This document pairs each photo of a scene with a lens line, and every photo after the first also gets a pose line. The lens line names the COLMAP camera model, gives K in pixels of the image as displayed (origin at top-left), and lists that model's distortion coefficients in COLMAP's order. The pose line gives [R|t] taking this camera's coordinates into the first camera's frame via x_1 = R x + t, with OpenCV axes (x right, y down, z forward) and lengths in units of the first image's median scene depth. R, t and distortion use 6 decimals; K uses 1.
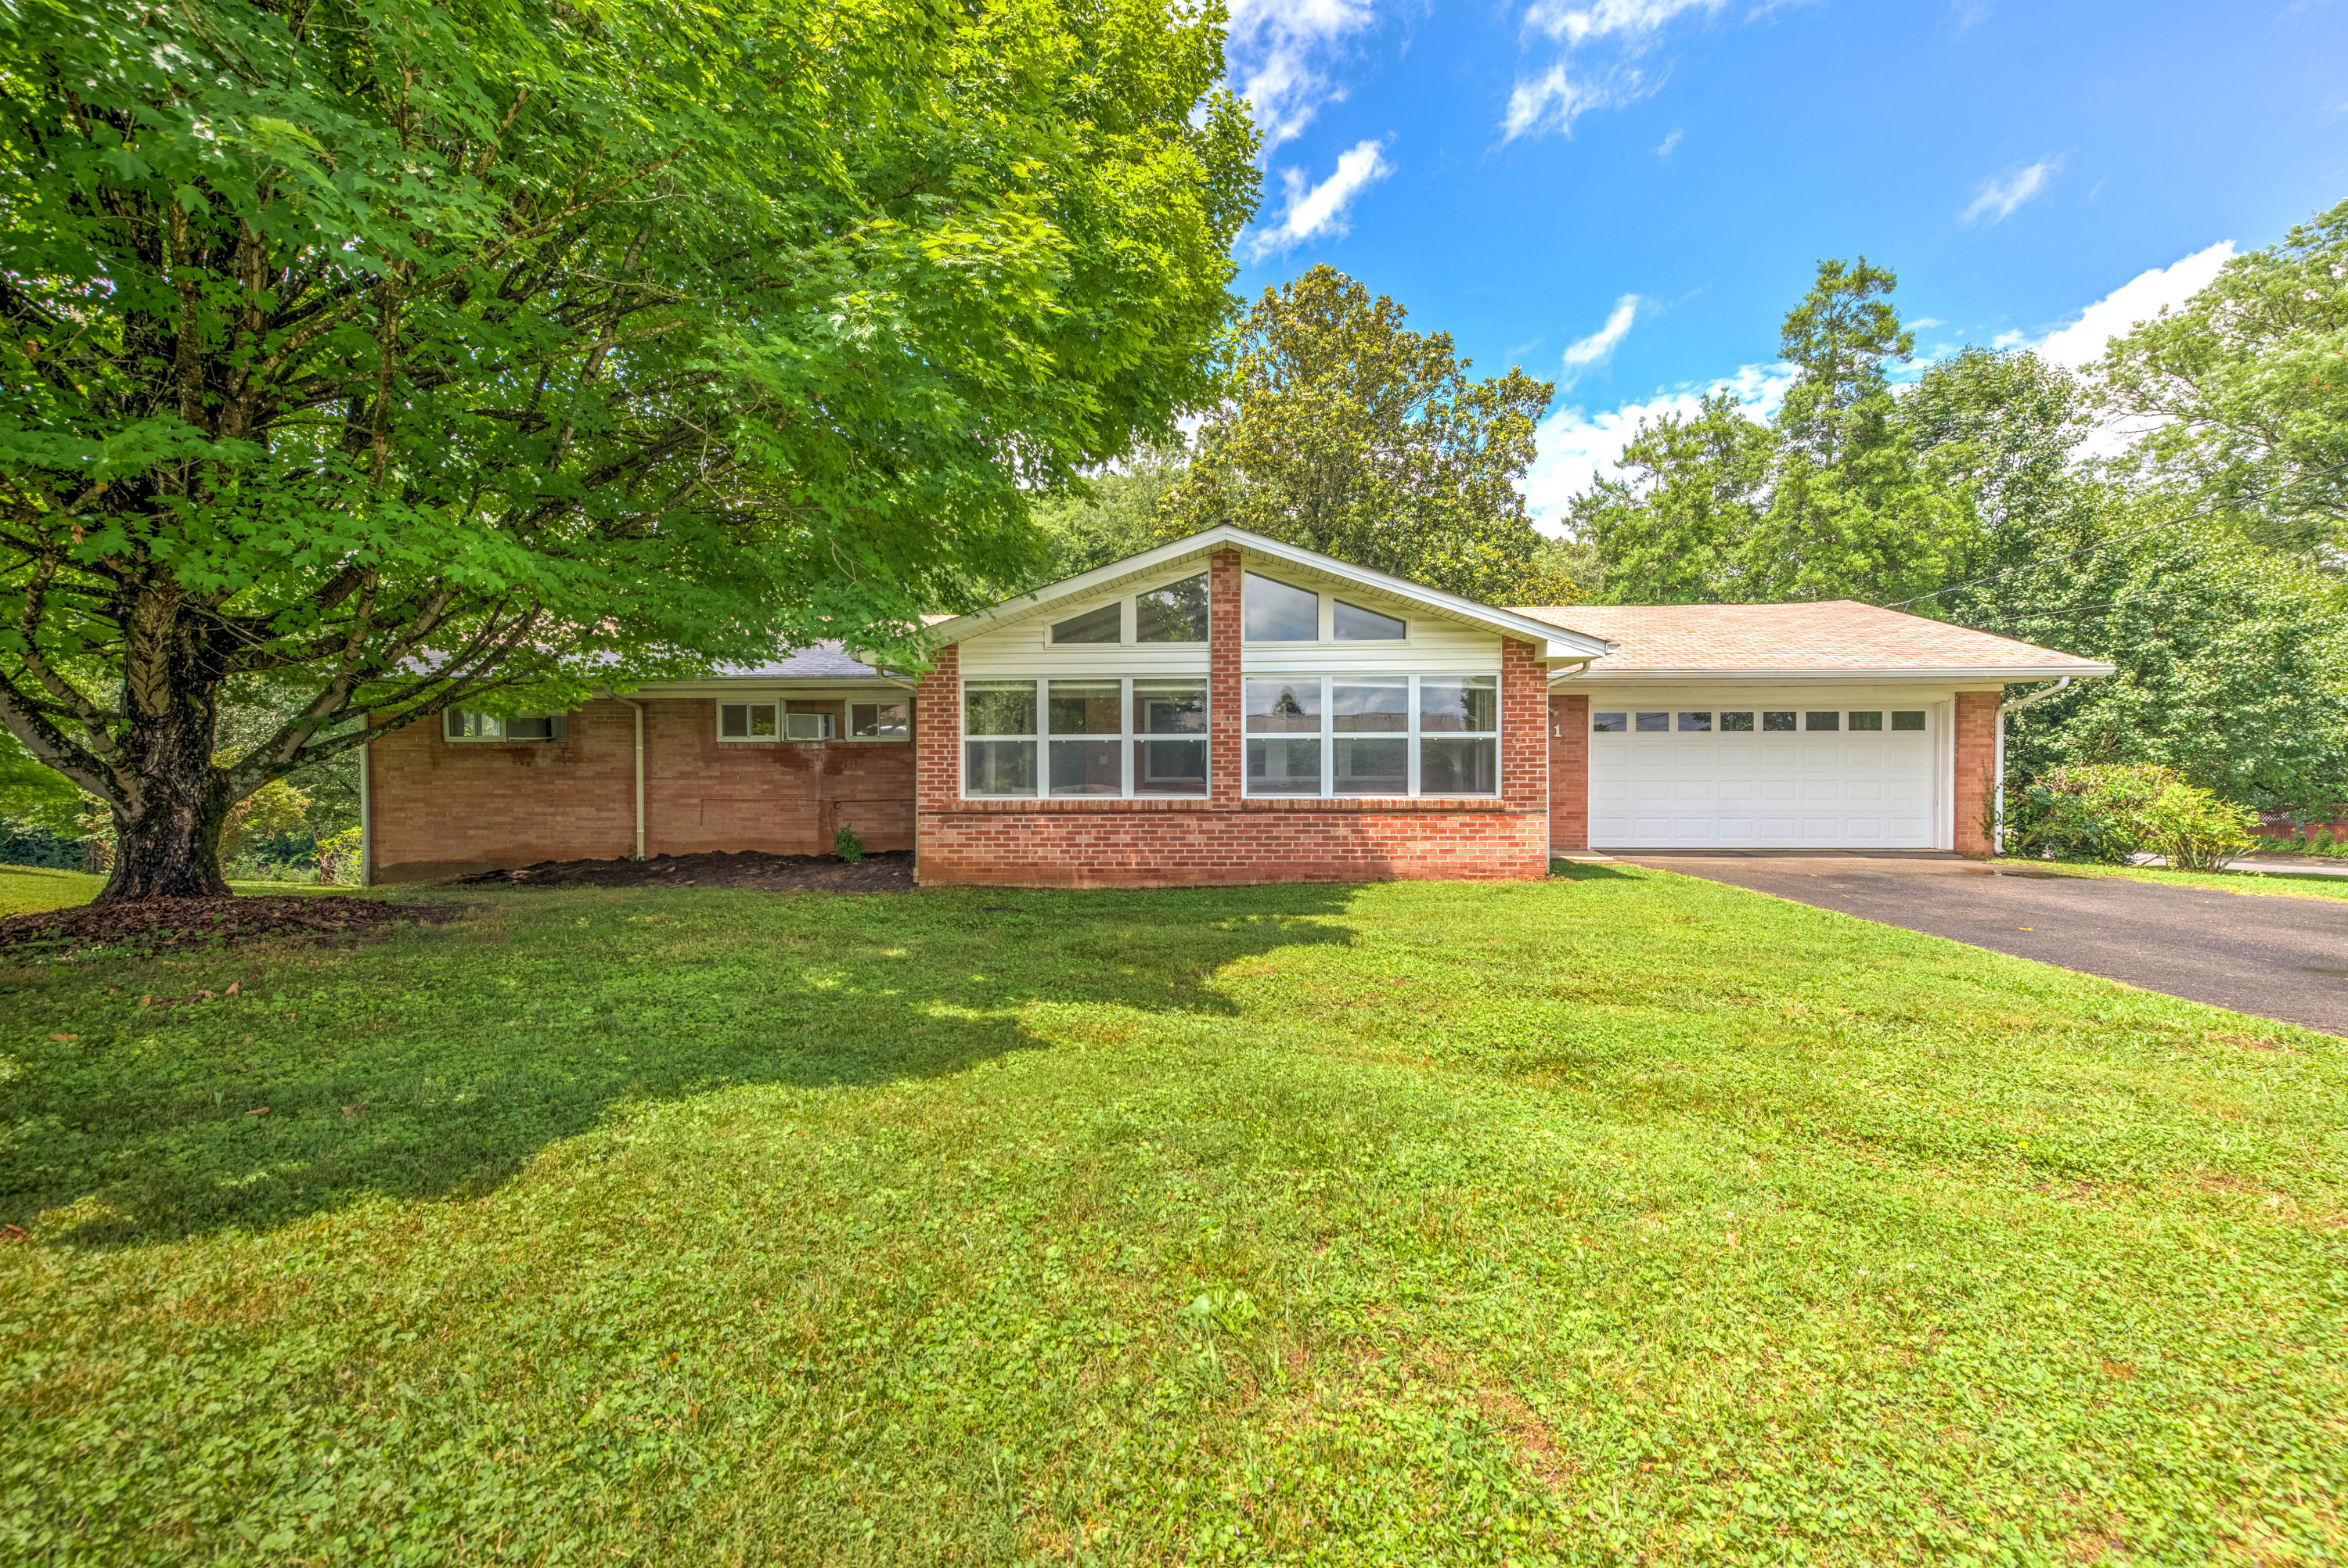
lens RADIAL K [[936.9, 0, 1180.1], [0, 936.9, 790.4], [0, 0, 1]] dist [-0.000470, -0.000376]
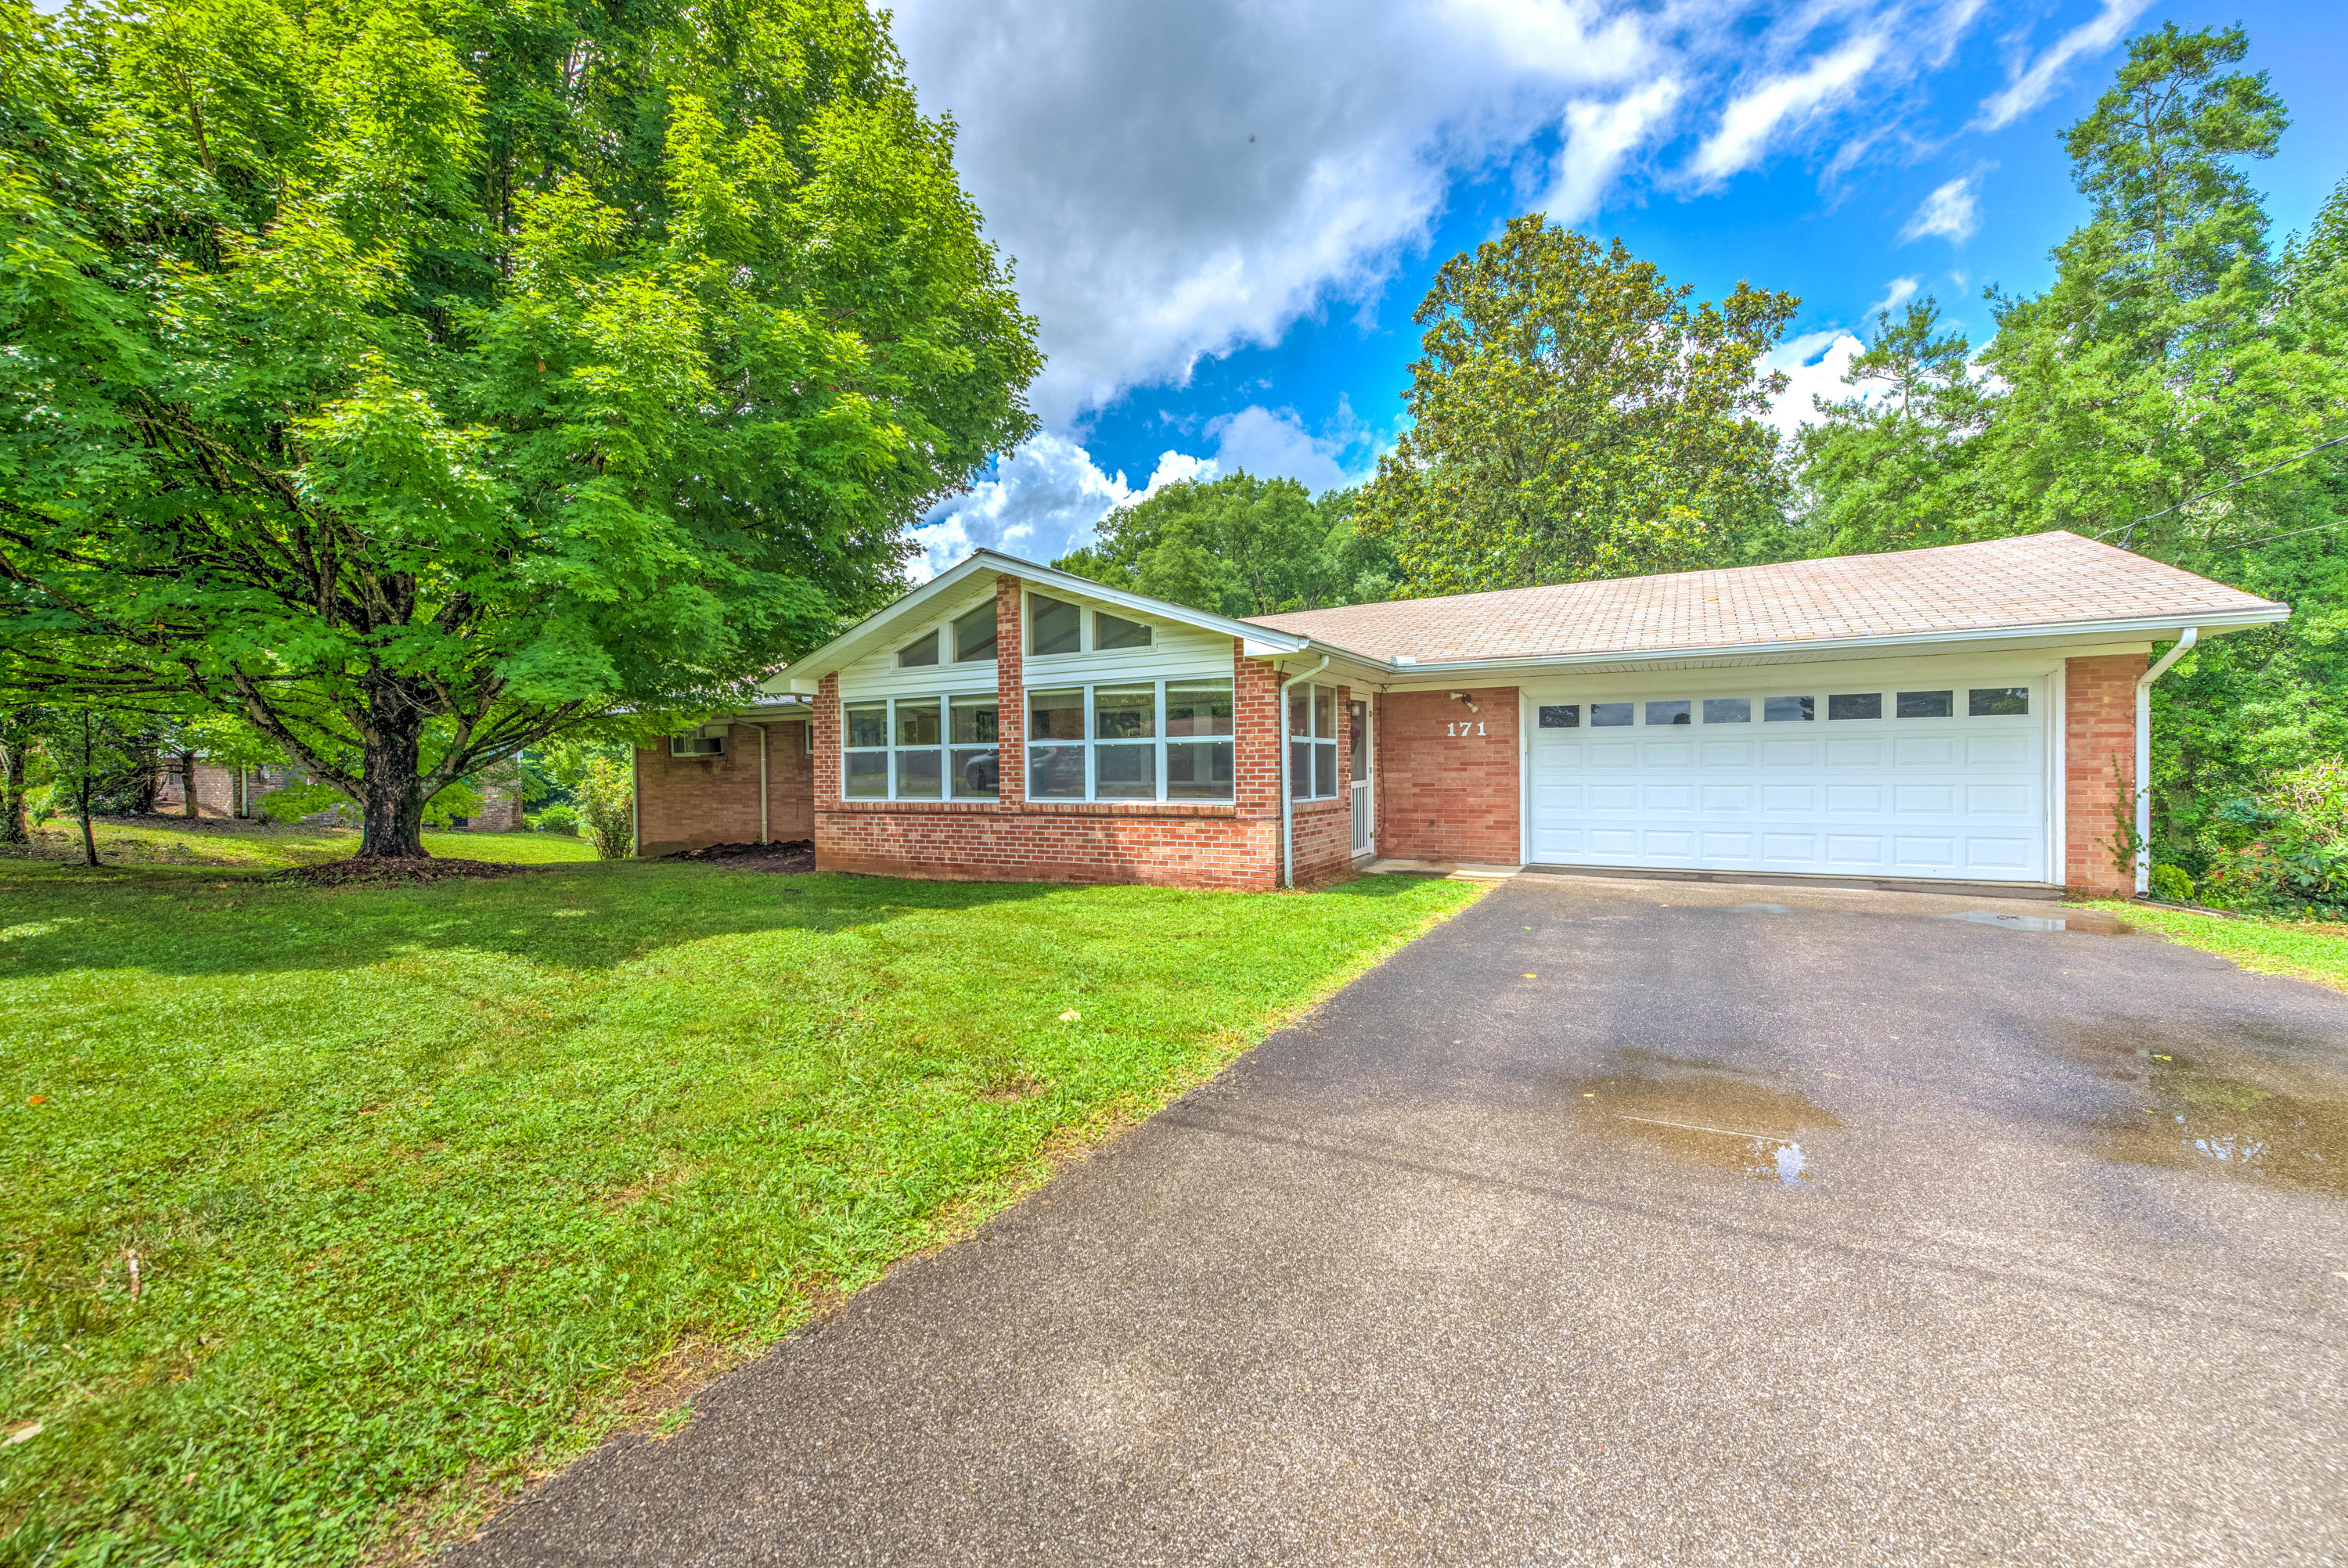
lens RADIAL K [[936.9, 0, 1180.1], [0, 936.9, 790.4], [0, 0, 1]] dist [-0.000470, -0.000376]
pose [[0.894550, 0.003472, -0.446954, 0.706959], [-0.003909, 0.999992, -0.000054, -0.005500], [0.446950, 0.001796, 0.894557, 0.113555]]
